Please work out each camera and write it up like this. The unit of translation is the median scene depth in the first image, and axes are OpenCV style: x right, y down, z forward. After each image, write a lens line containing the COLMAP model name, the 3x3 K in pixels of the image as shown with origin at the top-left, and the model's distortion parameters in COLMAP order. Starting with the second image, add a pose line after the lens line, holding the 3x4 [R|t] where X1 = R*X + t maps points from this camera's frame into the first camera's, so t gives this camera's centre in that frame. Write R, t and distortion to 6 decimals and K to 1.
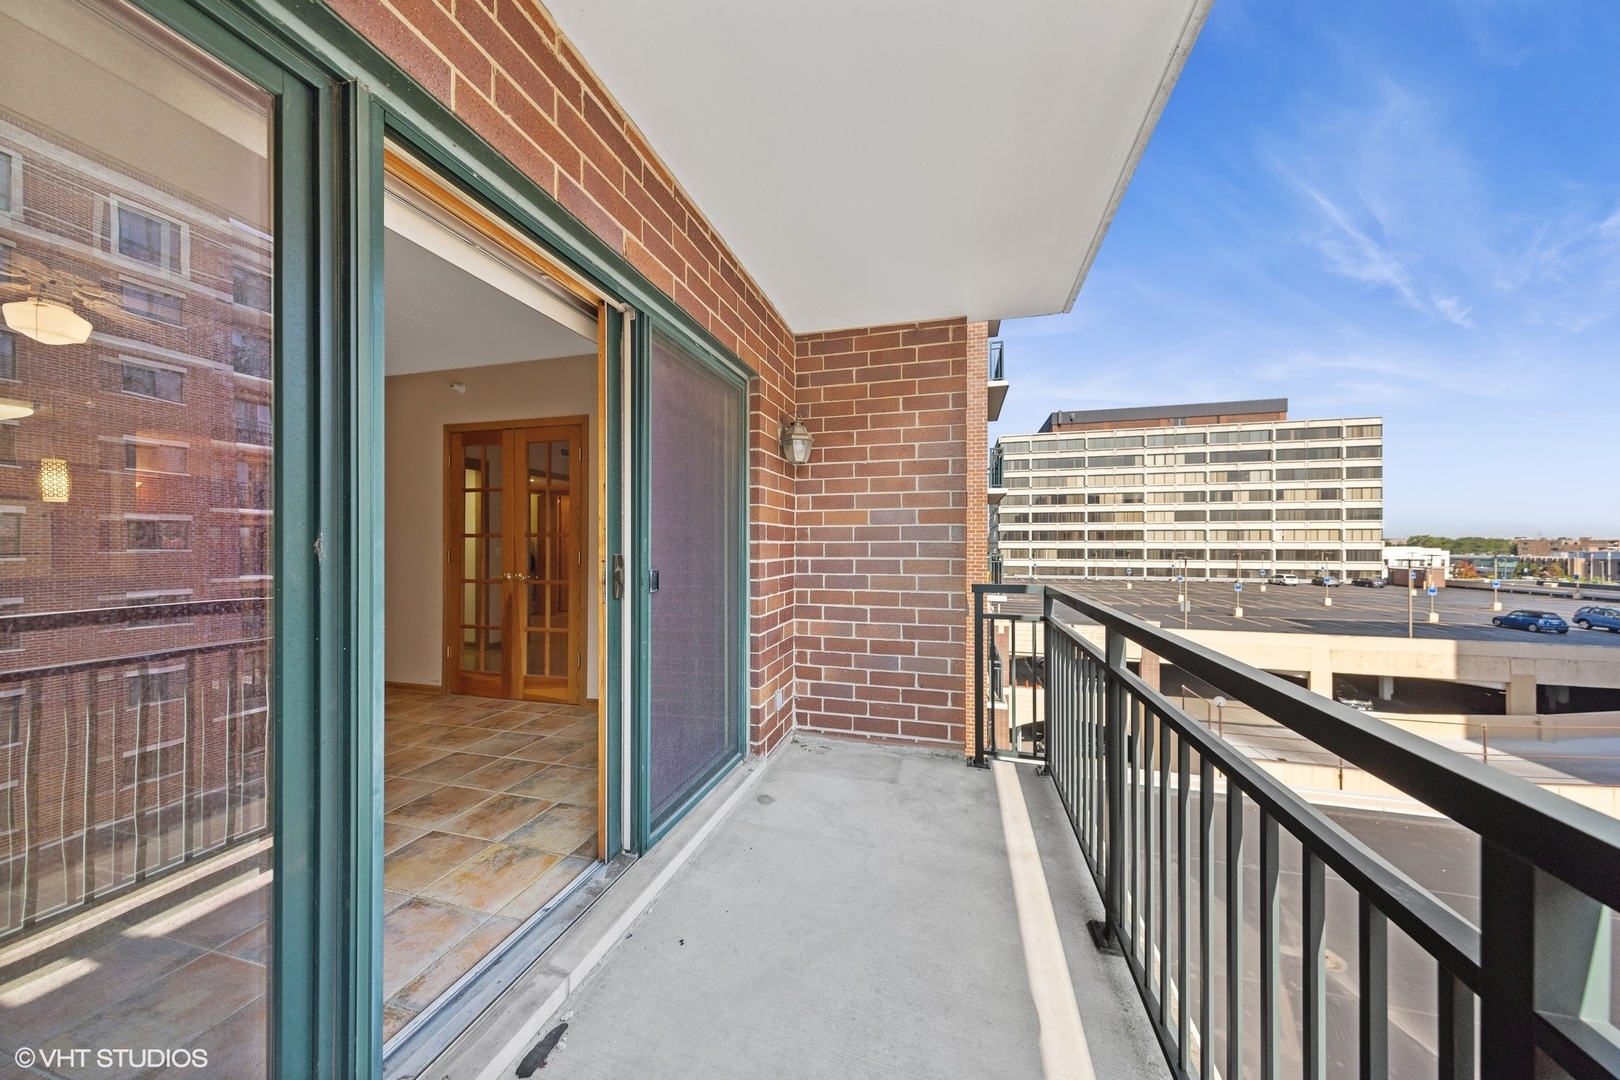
lens RADIAL K [[522.7, 0, 823.7], [0, 522.7, 540.1], [0, 0, 1]] dist [0.004950, -0.000090]
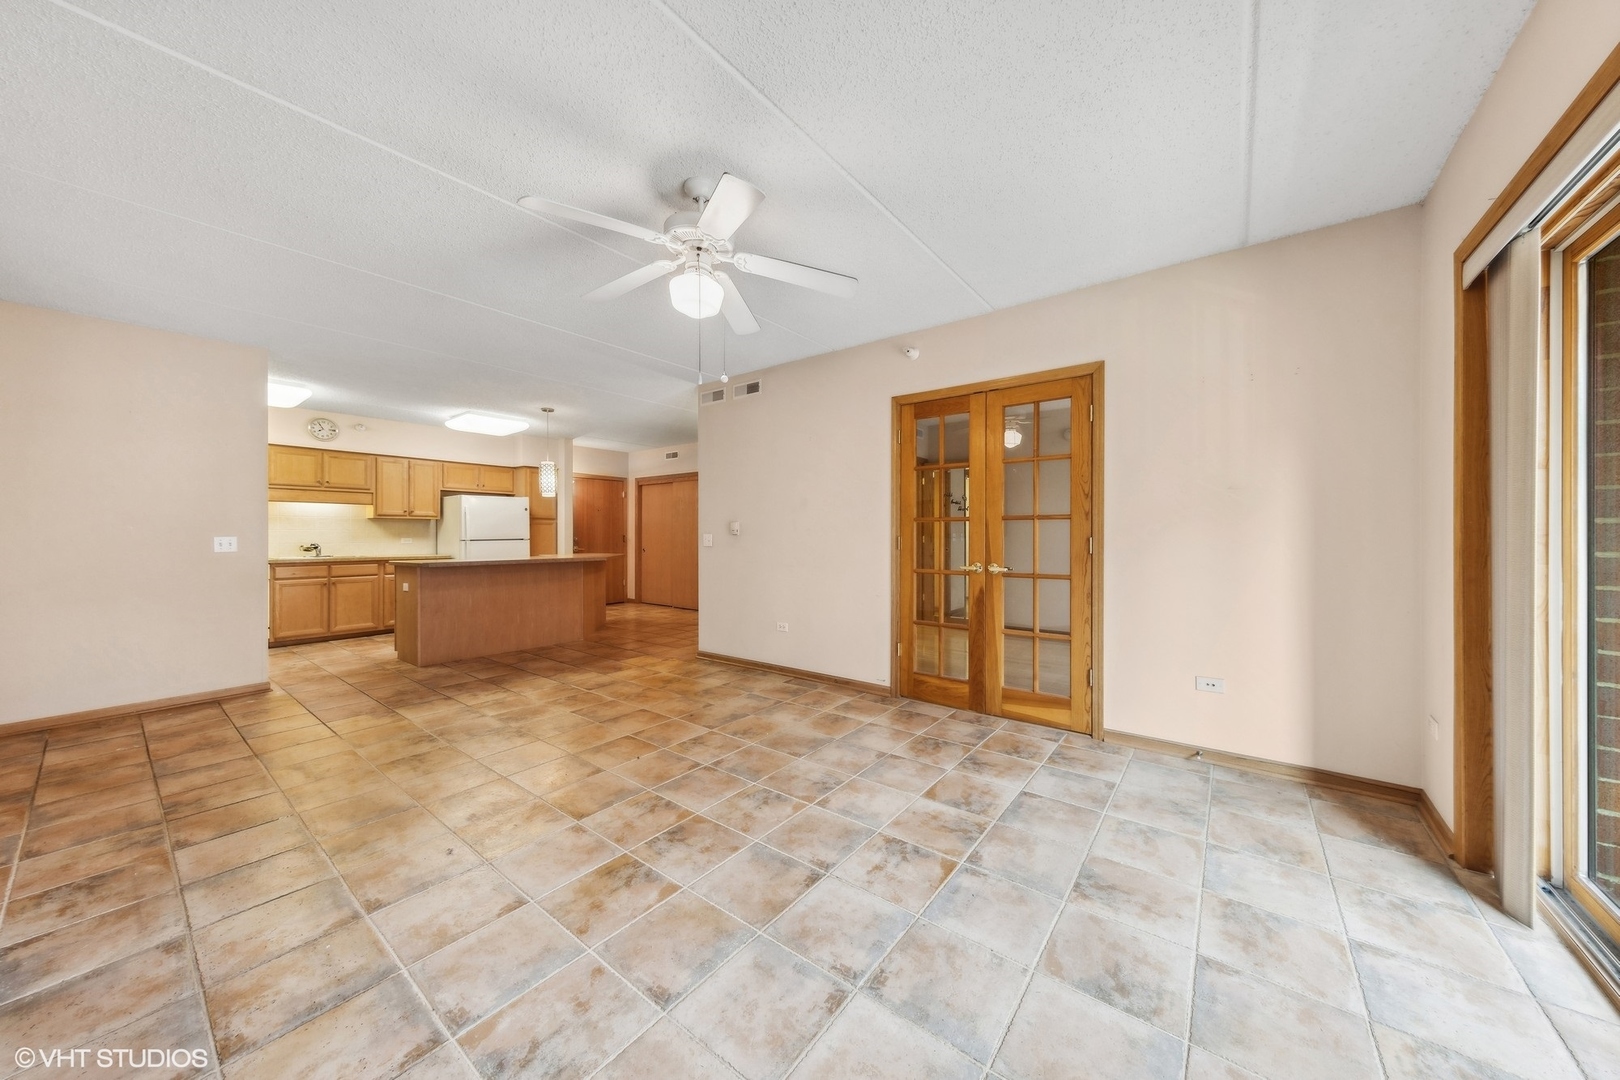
lens RADIAL K [[539.1, 0, 828.8], [0, 539.1, 532.0], [0, 0, 1]] dist [0.000860, -0.000019]
pose [[0.926927, -0.001905, -0.375236, -0.504264], [0.003659, 0.999985, 0.003961, 0.007696], [0.375223, -0.005045, 0.926921, 0.106063]]
